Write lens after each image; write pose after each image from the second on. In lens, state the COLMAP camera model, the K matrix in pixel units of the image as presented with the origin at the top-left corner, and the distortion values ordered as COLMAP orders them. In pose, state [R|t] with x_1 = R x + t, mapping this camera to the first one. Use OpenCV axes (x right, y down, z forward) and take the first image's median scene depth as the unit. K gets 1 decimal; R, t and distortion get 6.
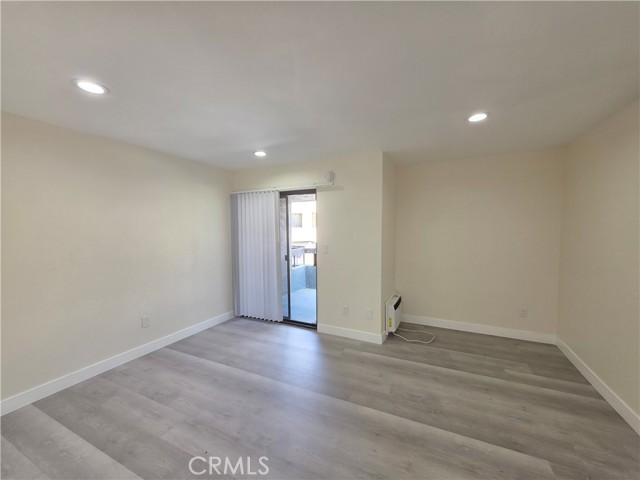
lens RADIAL K [[254.1, 0, 317.4], [0, 254.1, 240.7], [0, 0, 1]] dist [0.000847, 0.001041]
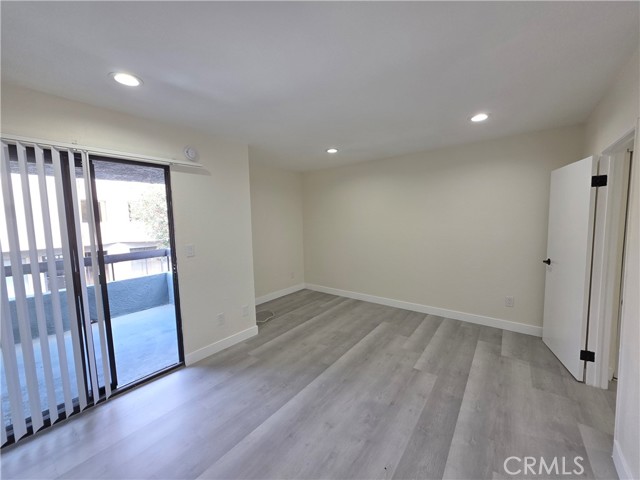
lens RADIAL K [[254.1, 0, 319.5], [0, 254.1, 239.8], [0, 0, 1]] dist [0.000847, 0.001041]
pose [[0.204820, -0.080603, 0.975475, -0.931345], [0.071386, 0.995180, 0.067243, -0.033730], [-0.976193, 0.055863, 0.209587, 0.715548]]
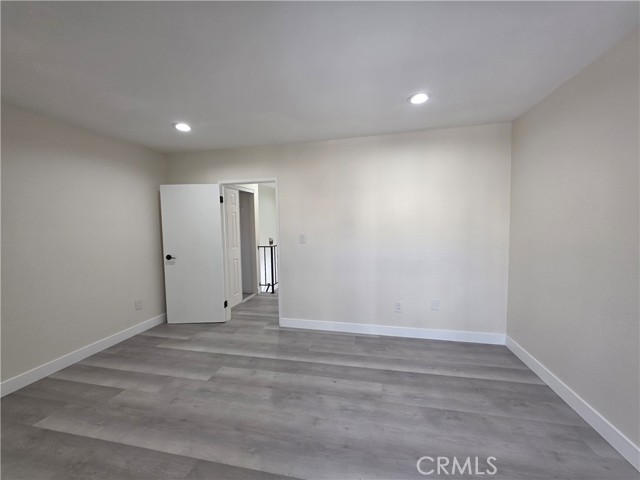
lens RADIAL K [[254.1, 0, 318.0], [0, 254.1, 240.8], [0, 0, 1]] dist [0.000847, 0.001041]
pose [[-0.973529, 0.037804, -0.225417, -0.059268], [0.011732, 0.993192, 0.115895, -0.033885], [0.228264, 0.110182, -0.967345, 1.563154]]
